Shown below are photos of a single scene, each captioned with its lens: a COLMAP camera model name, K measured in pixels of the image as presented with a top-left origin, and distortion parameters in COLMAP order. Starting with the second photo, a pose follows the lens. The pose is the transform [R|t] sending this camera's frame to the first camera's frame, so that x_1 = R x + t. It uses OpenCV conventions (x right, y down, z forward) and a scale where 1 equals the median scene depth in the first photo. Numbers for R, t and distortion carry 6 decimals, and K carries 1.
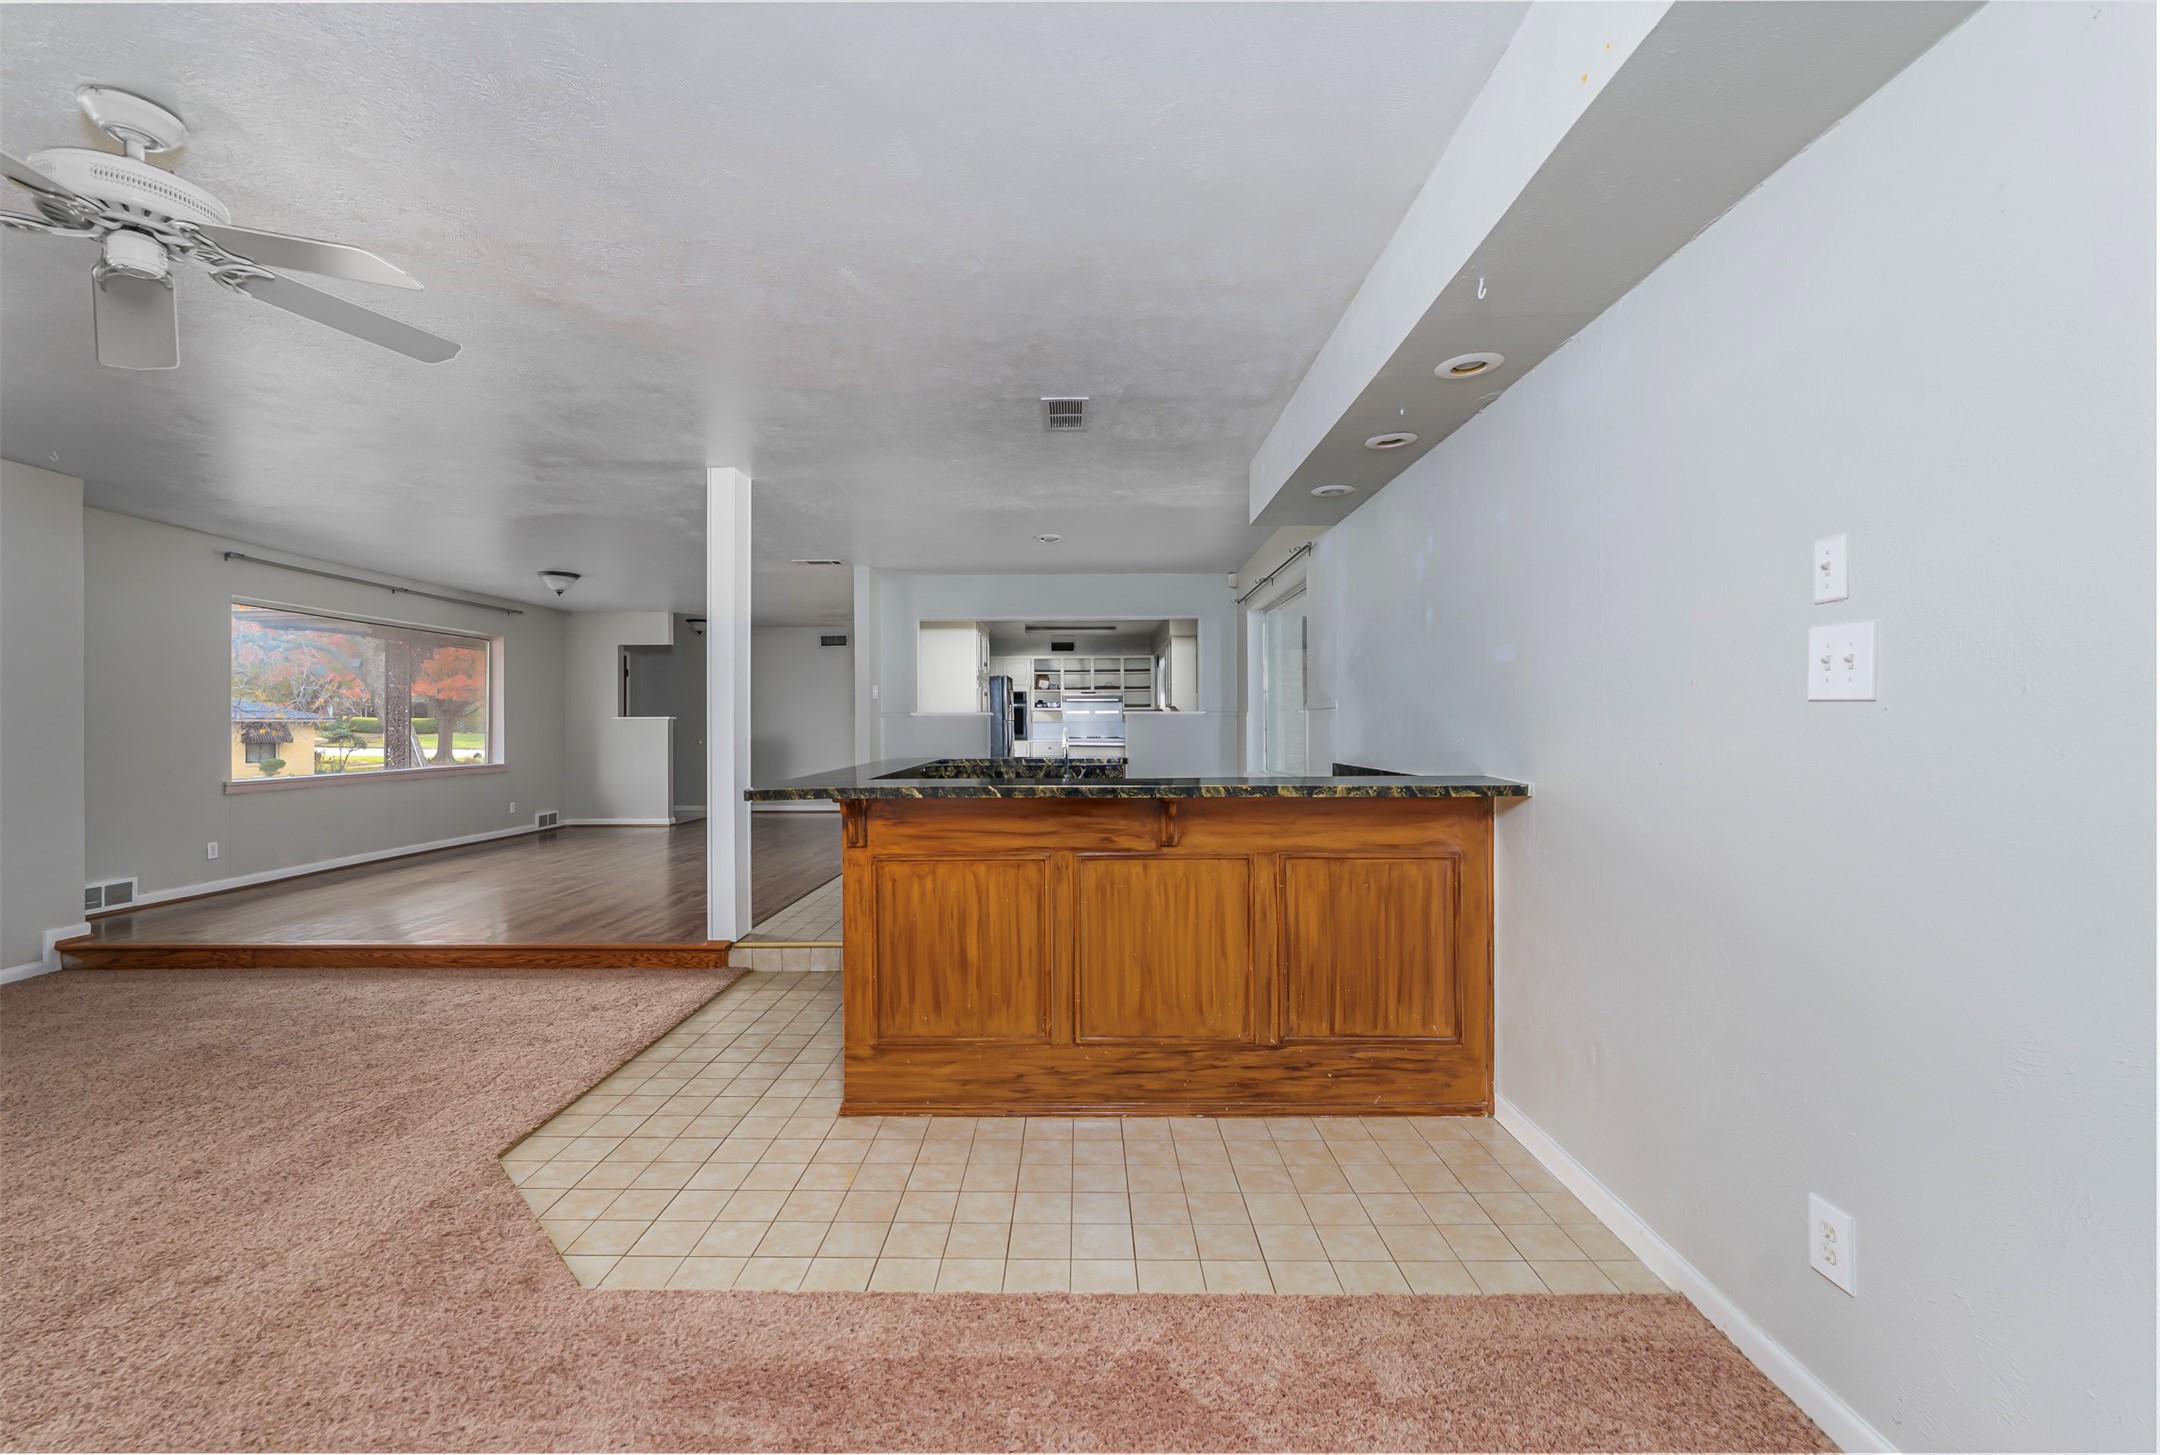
lens RADIAL K [[883.8, 0, 1075.8], [0, 883.8, 733.8], [0, 0, 1]] dist [0.003039, -0.001486]
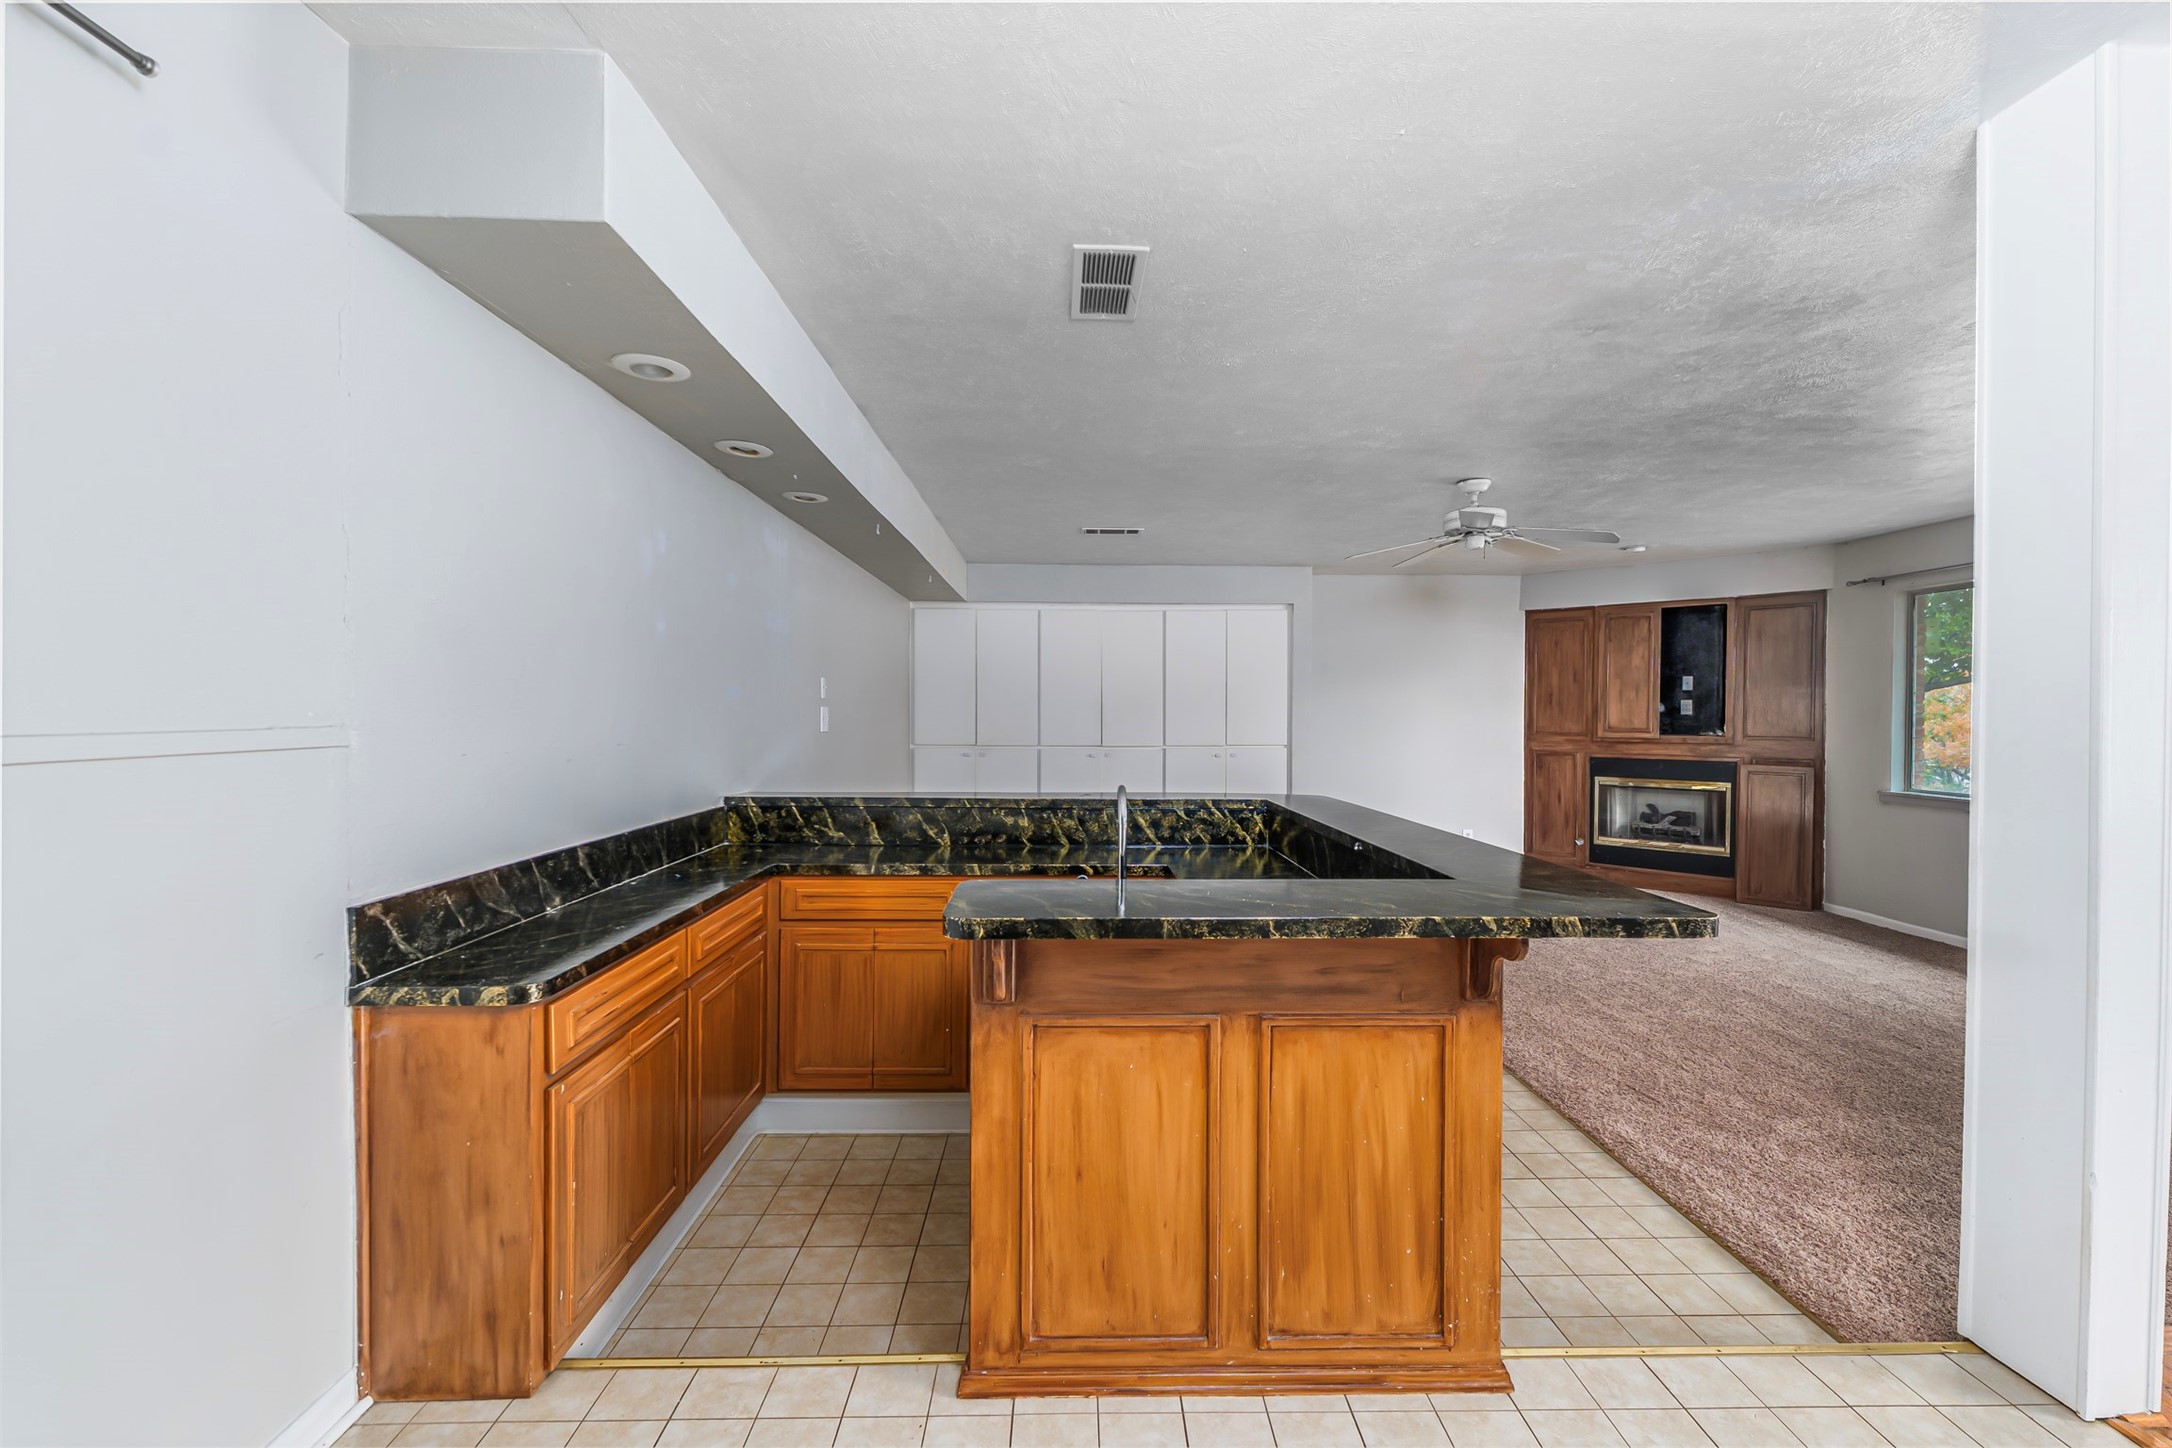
lens RADIAL K [[888.7, 0, 1072.4], [0, 888.7, 725.9], [0, 0, 1]] dist [0.003039, -0.001486]
pose [[-1.000000, 0.000394, -0.000019, -0.000768], [0.000394, 0.999622, 0.027484, -0.037492], [0.000030, 0.027484, -0.999622, 1.065225]]
